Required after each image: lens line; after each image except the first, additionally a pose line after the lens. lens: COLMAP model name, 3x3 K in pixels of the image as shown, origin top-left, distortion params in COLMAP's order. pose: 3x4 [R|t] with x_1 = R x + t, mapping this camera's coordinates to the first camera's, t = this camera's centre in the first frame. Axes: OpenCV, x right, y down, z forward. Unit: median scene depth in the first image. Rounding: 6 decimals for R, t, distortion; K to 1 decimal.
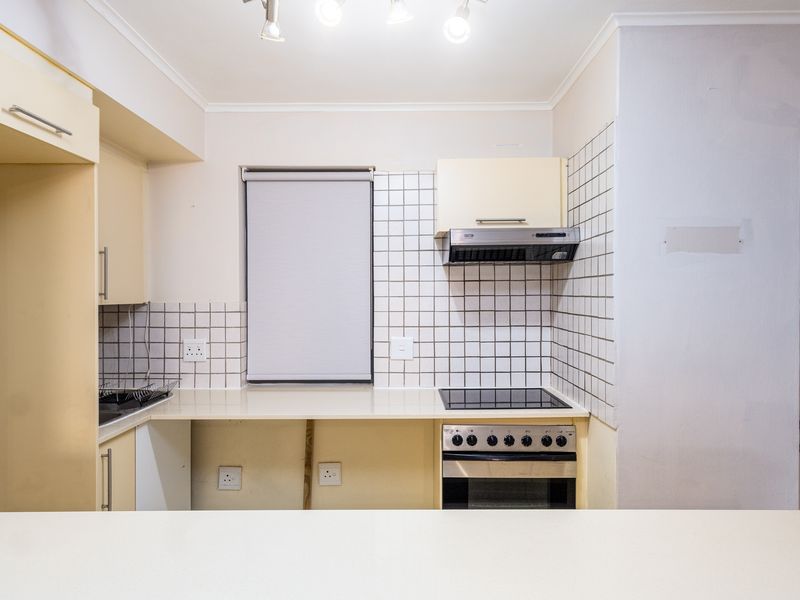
lens RADIAL K [[522.2, 0, 400.0], [0, 522.2, 300.0], [0, 0, 1]] dist [0.001736, 0.000290]
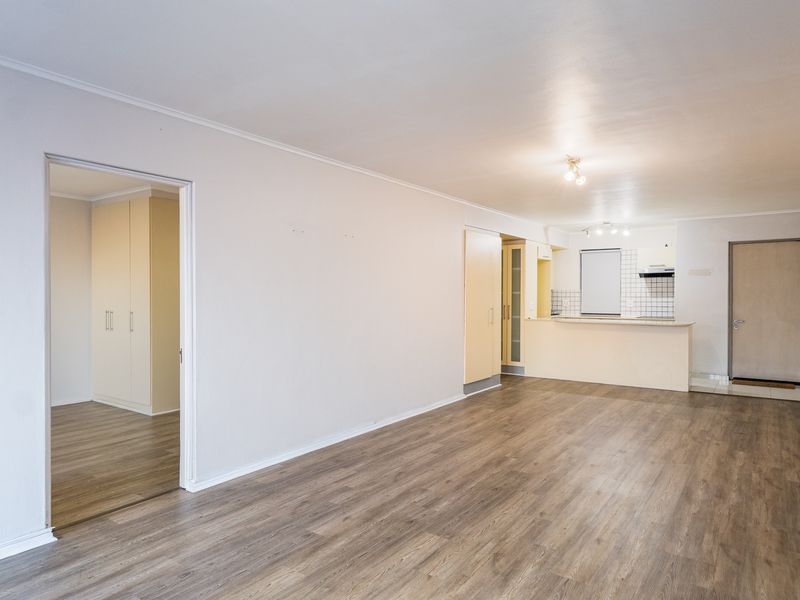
lens RADIAL K [[486.9, 0, 400.0], [0, 486.9, 300.0], [0, 0, 1]] dist [0.000633, 0.000099]
pose [[0.797828, 0.010984, -0.602785, 0.687579], [-0.006386, 0.999932, 0.009770, 0.049519], [0.602851, -0.003945, 0.797844, -2.276445]]
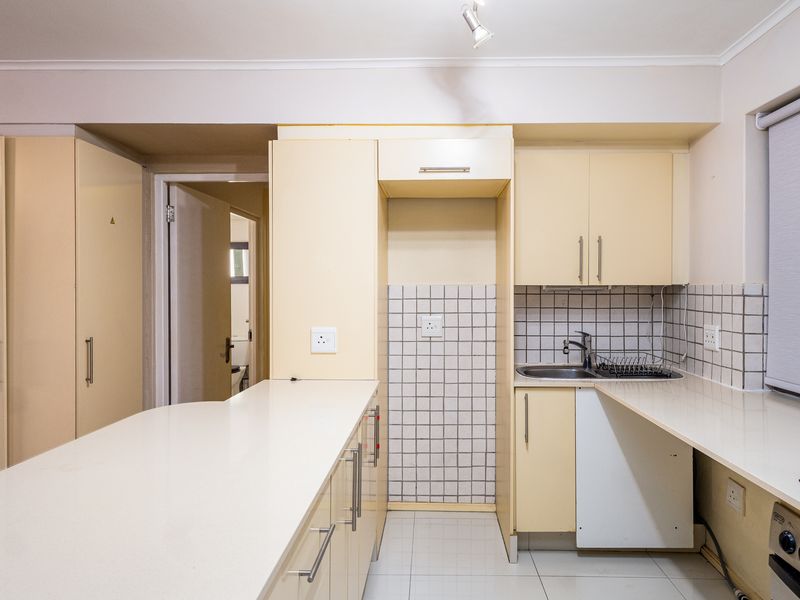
lens RADIAL K [[486.9, 0, 400.0], [0, 486.9, 300.0], [0, 0, 1]] dist [0.000633, 0.000099]
pose [[-0.035139, 0.024237, -0.999089, 0.459933], [-0.012320, 0.999619, 0.024683, 0.017896], [0.999306, 0.013177, -0.034827, 0.494275]]
